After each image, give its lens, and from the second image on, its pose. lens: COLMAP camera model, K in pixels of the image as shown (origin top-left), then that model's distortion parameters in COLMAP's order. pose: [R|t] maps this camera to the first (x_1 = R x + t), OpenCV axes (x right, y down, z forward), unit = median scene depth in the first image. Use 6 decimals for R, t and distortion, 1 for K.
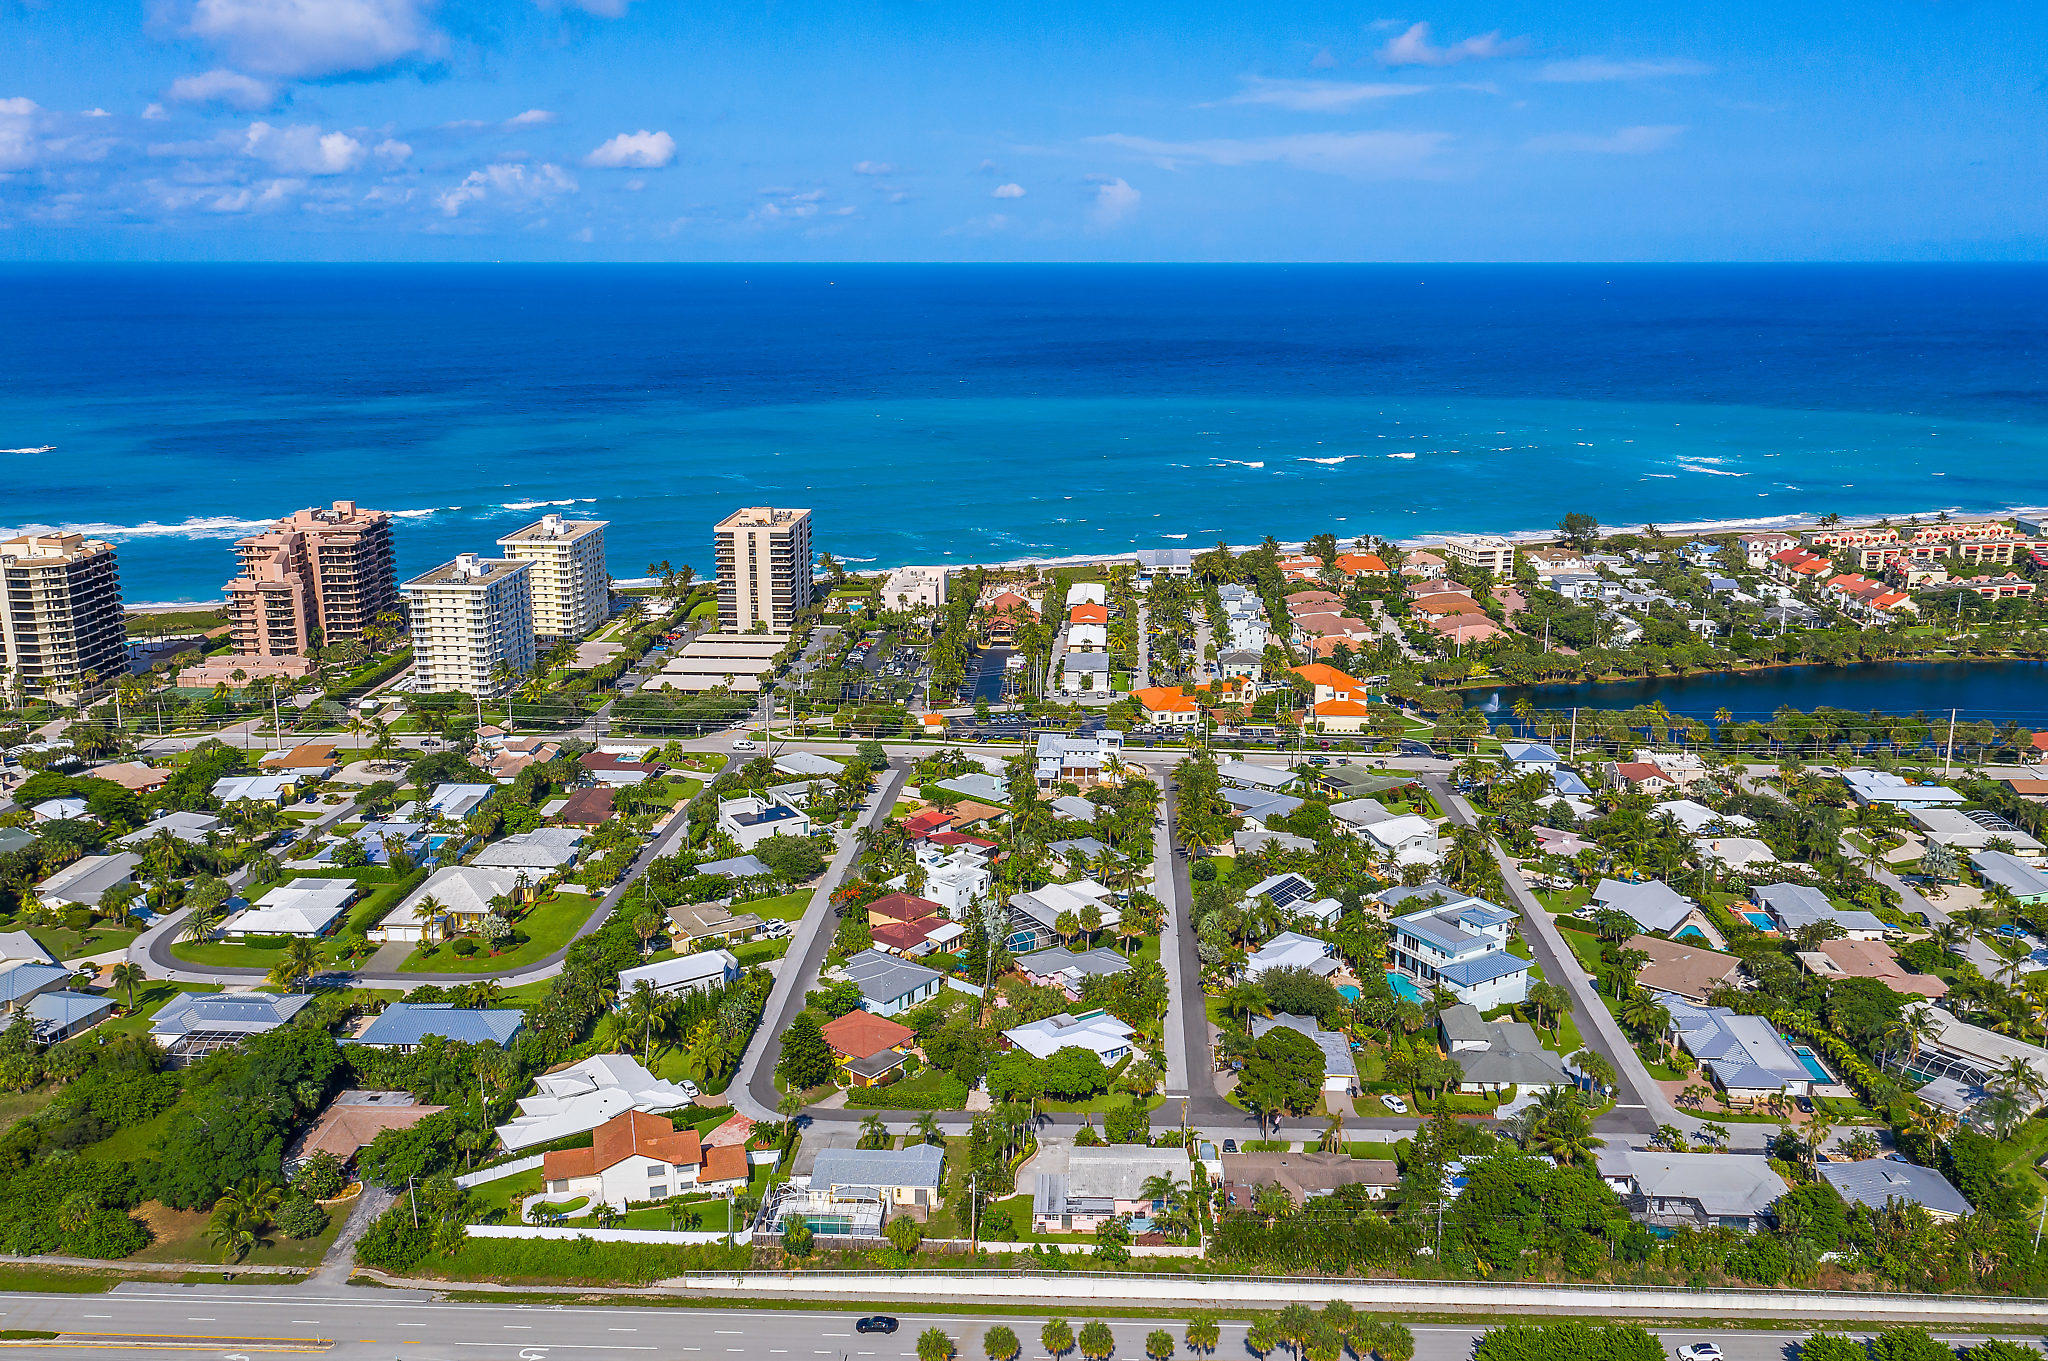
lens RADIAL K [[1677.0, 0, 1024.0], [0, 1677.0, 680.5], [0, 0, 1]] dist [-0.001578, 0.009015]
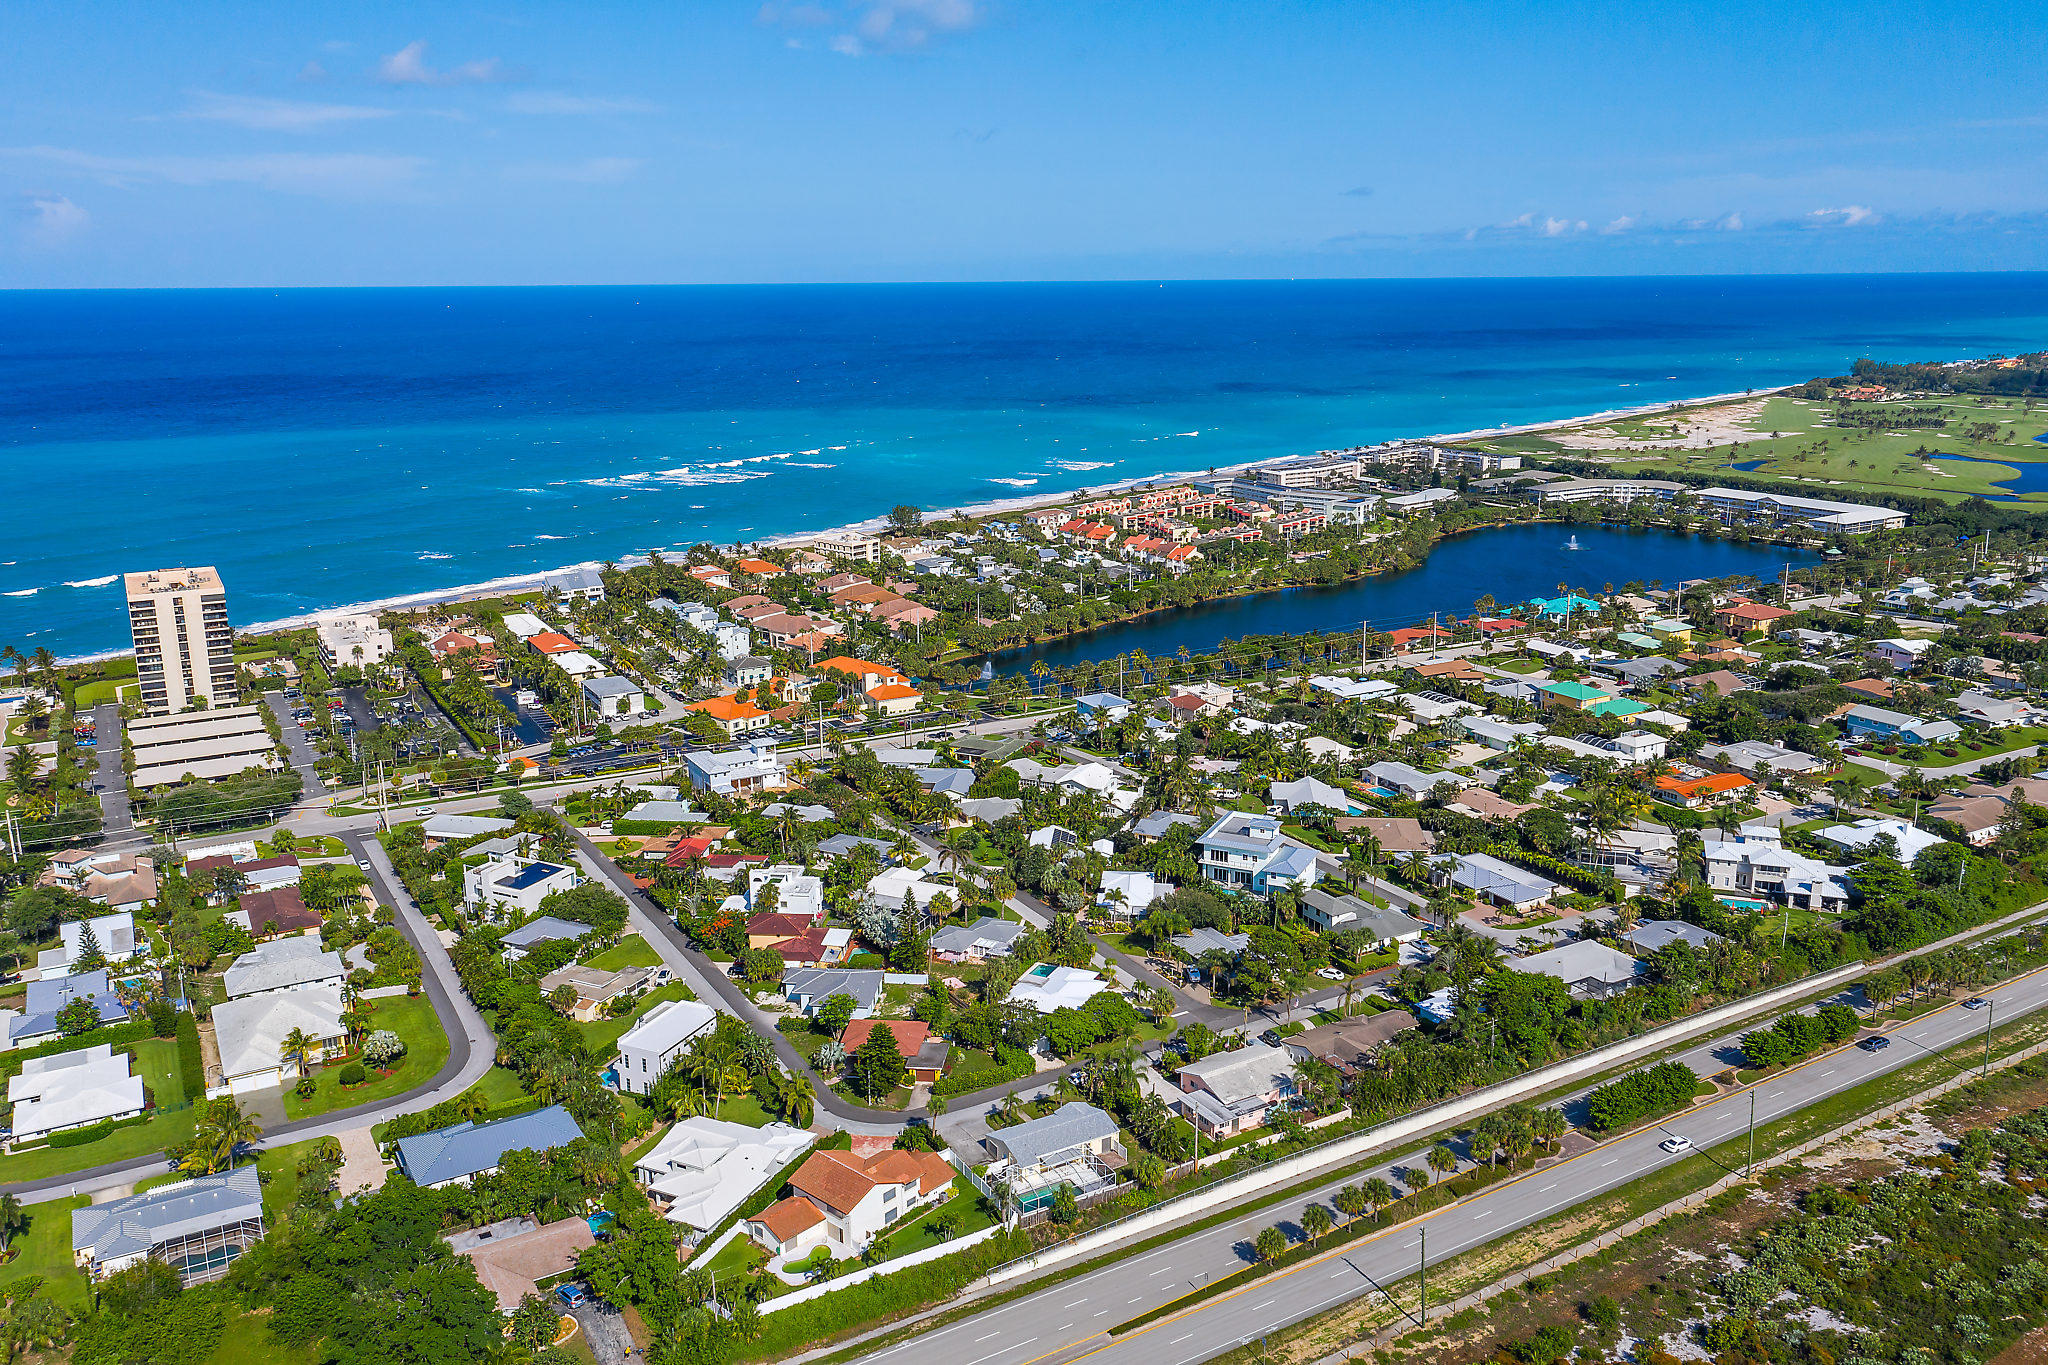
lens RADIAL K [[1608.6, 0, 1024.0], [0, 1608.6, 682.5], [0, 0, 1]] dist [0.004070, 0.000169]
pose [[0.841594, -0.138118, 0.522153, -0.367215], [0.139364, 0.989545, 0.037127, -0.021037], [-0.521822, 0.041523, 0.852043, 0.076113]]
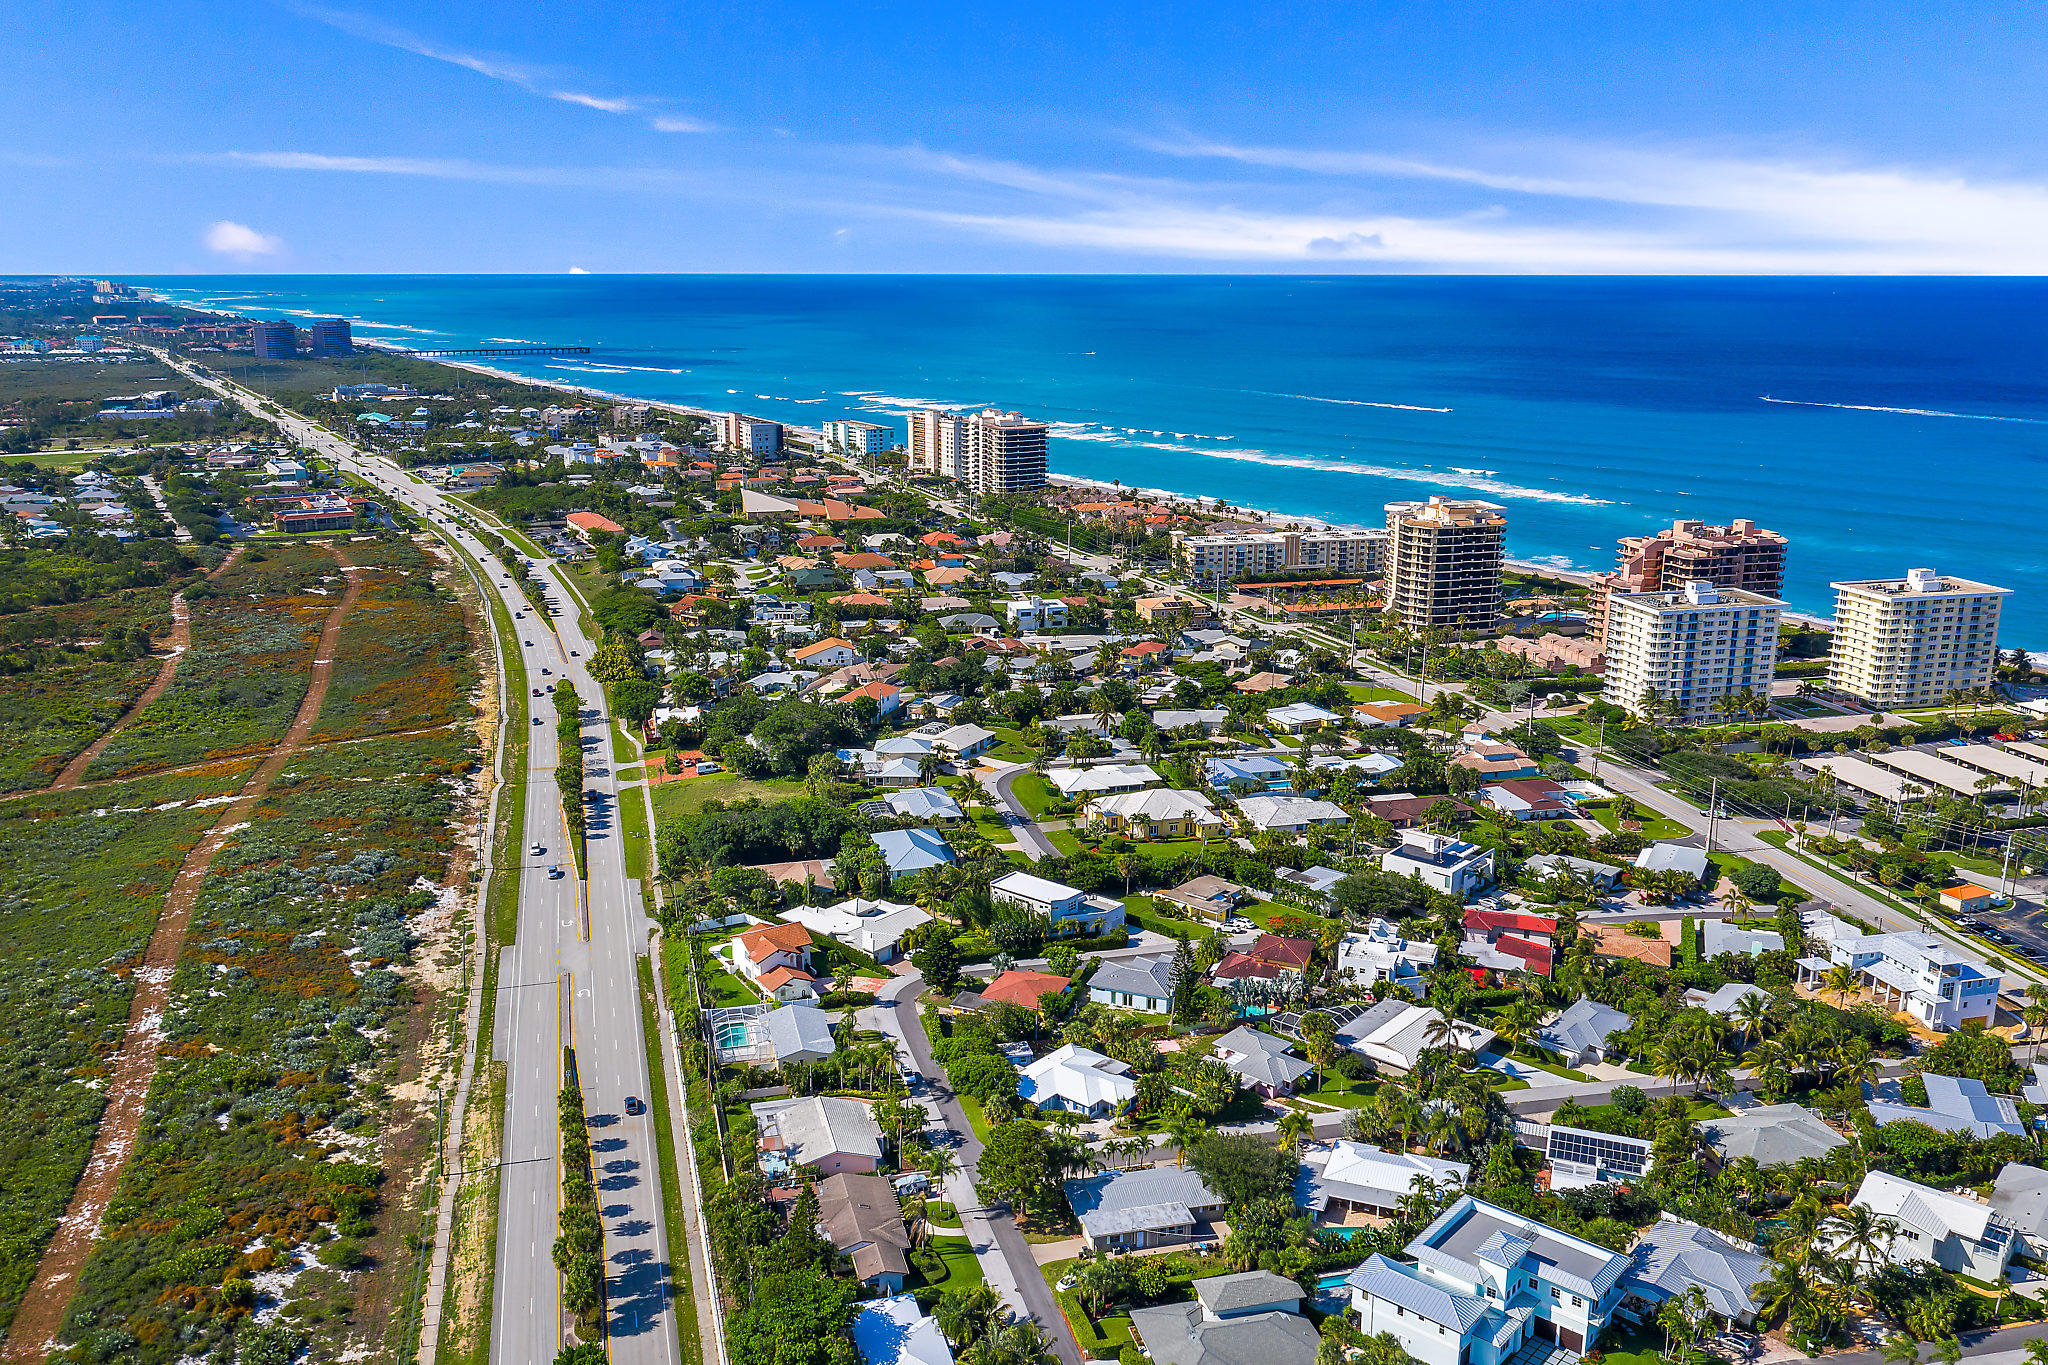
lens RADIAL K [[1626.1, 0, 1024.0], [0, 1626.1, 682.5], [0, 0, 1]] dist [-0.002212, 0.002897]
pose [[0.296689, 0.231839, -0.926405, 0.606885], [-0.233911, 0.958176, 0.164878, -0.112581], [0.925884, 0.167779, 0.338510, 0.436315]]
